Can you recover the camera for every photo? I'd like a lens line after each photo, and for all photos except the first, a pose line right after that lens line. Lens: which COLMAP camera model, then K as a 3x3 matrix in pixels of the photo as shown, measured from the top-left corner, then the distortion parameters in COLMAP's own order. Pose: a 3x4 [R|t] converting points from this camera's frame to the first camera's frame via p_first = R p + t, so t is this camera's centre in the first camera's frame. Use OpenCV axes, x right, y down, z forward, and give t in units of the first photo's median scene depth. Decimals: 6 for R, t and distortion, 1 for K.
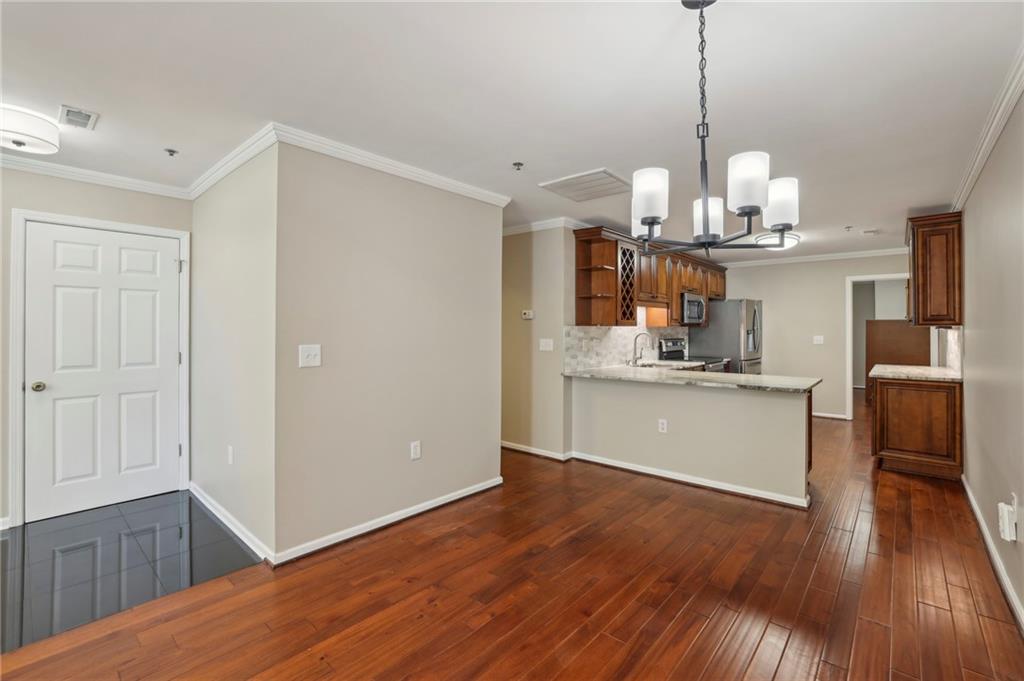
lens RADIAL K [[446.6, 0, 506.6], [0, 446.6, 331.0], [0, 0, 1]] dist [-0.046910, 0.014977]
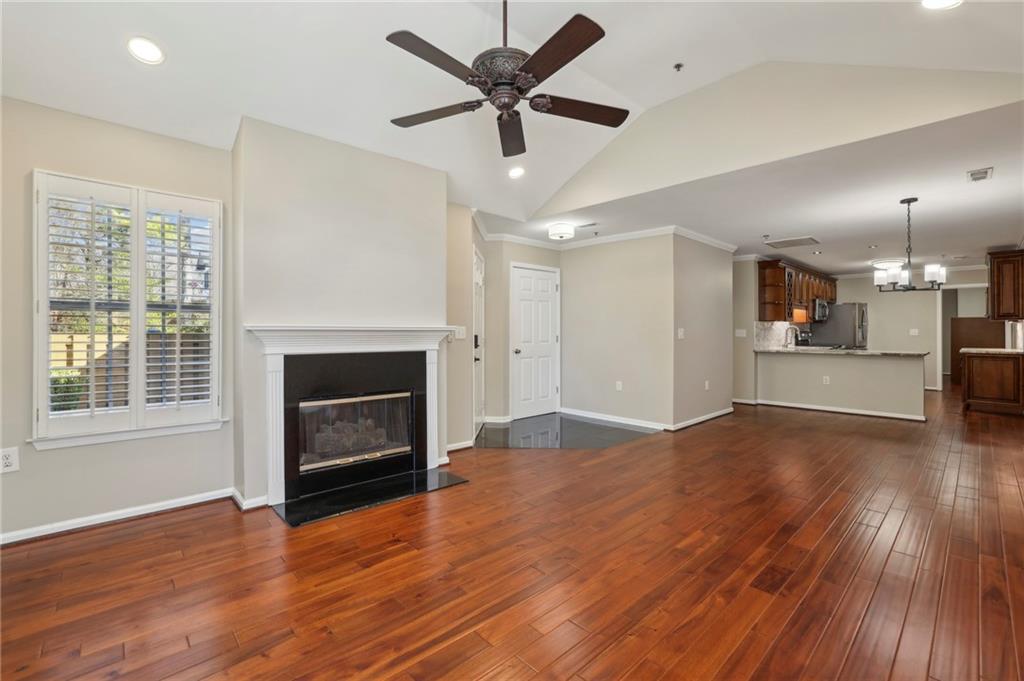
lens RADIAL K [[441.0, 0, 508.3], [0, 441.0, 333.8], [0, 0, 1]] dist [-0.044227, 0.014089]
pose [[0.995191, -0.001103, -0.097948, -0.592819], [0.001301, 0.999997, 0.001963, 0.029383], [0.097946, -0.002081, 0.995190, -0.645771]]
